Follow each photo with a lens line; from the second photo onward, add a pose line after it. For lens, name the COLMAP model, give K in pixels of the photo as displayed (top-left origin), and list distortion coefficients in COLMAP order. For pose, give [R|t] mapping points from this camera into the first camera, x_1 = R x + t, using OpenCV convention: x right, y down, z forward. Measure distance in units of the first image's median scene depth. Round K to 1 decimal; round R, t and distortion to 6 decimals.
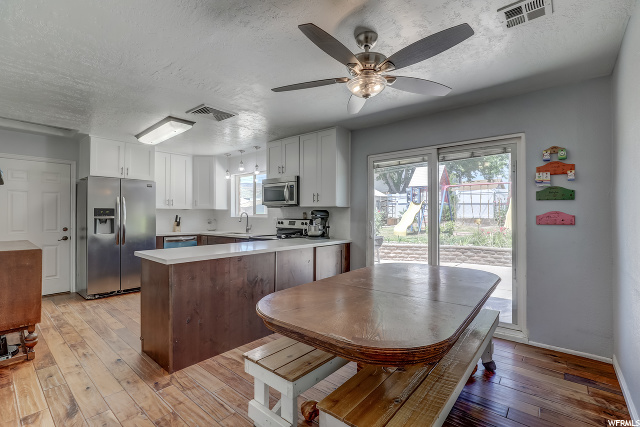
lens RADIAL K [[291.7, 0, 320.0], [0, 291.7, 213.5], [0, 0, 1]] dist [-0.022293, 0.006923]
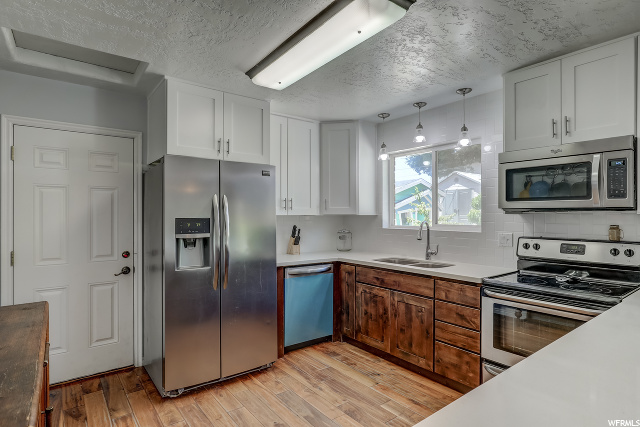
lens RADIAL K [[346.7, 0, 320.0], [0, 346.7, 213.5], [0, 0, 1]] dist [-0.005612, 0.000101]
pose [[0.976958, -0.003344, -0.213407, -0.382113], [0.003717, 0.999992, 0.001342, -0.024522], [0.213401, -0.002104, 0.976962, 0.434014]]
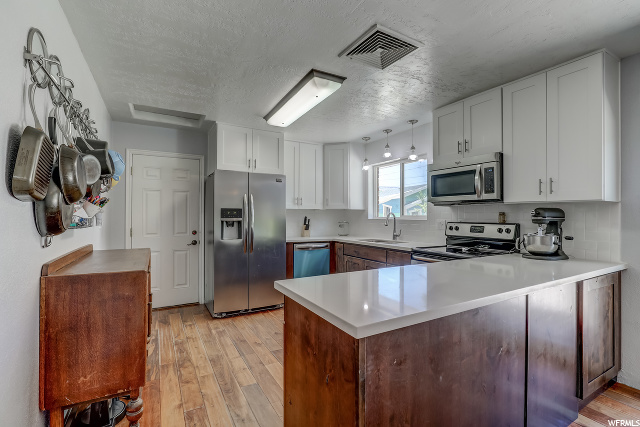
lens RADIAL K [[291.7, 0, 320.0], [0, 291.7, 213.5], [0, 0, 1]] dist [-0.022293, 0.006923]
pose [[0.939289, -0.002525, -0.343117, -0.215773], [0.001130, 0.999990, -0.004265, 0.000431], [0.343125, 0.003618, 0.939283, 0.294846]]
